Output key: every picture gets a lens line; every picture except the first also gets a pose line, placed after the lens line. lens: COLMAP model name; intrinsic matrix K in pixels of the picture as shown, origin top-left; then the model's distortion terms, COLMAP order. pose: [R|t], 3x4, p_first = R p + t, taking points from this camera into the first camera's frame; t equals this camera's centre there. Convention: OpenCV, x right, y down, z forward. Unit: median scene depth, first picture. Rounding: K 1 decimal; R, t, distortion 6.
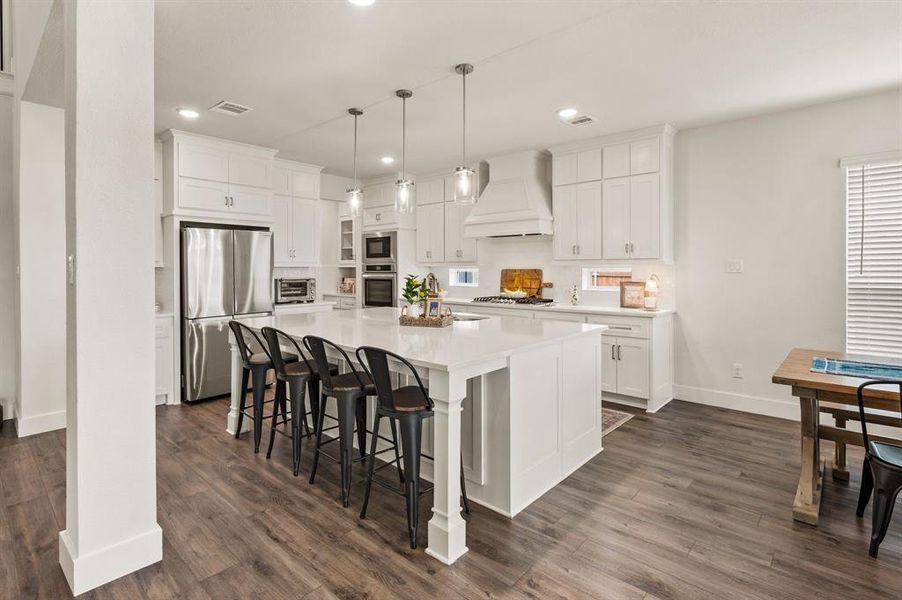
lens RADIAL K [[414.9, 0, 428.6], [0, 414.9, 269.3], [0, 0, 1]] dist [0.001090, -0.000168]
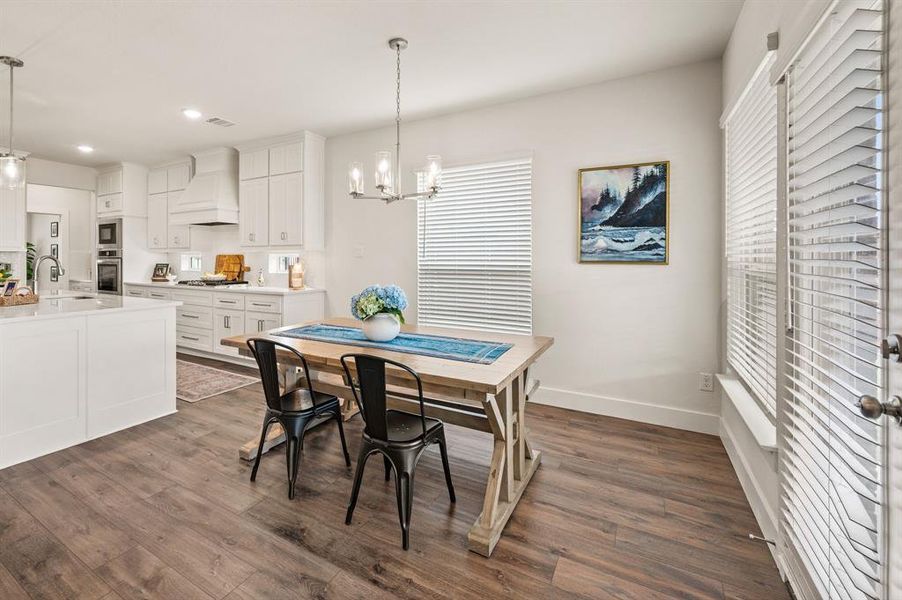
lens RADIAL K [[365.3, 0, 421.9], [0, 365.3, 263.1], [0, 0, 1]] dist [-0.017749, -0.000290]
pose [[0.973074, 0.001062, 0.230492, 0.517279], [-0.003480, 0.999943, 0.010083, 0.010668], [-0.230468, -0.010614, 0.973022, -0.065750]]
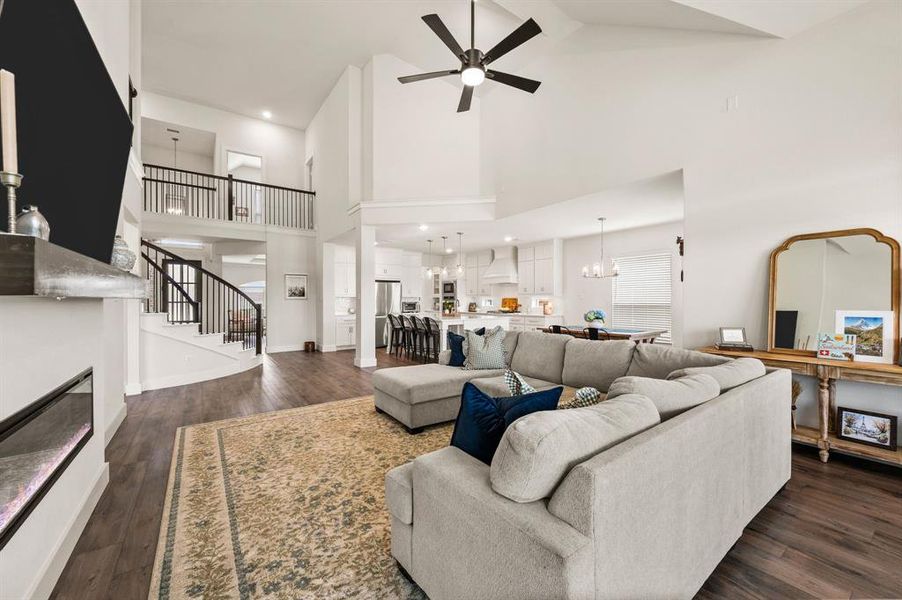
lens RADIAL K [[365.3, 0, 450.3], [0, 365.3, 301.1], [0, 0, 1]] dist [-0.017749, -0.000290]
pose [[0.974441, 0.002342, -0.224632, 0.363023], [-0.001880, 0.999996, 0.002270, 0.011540], [0.224636, -0.001790, 0.974441, -0.969181]]
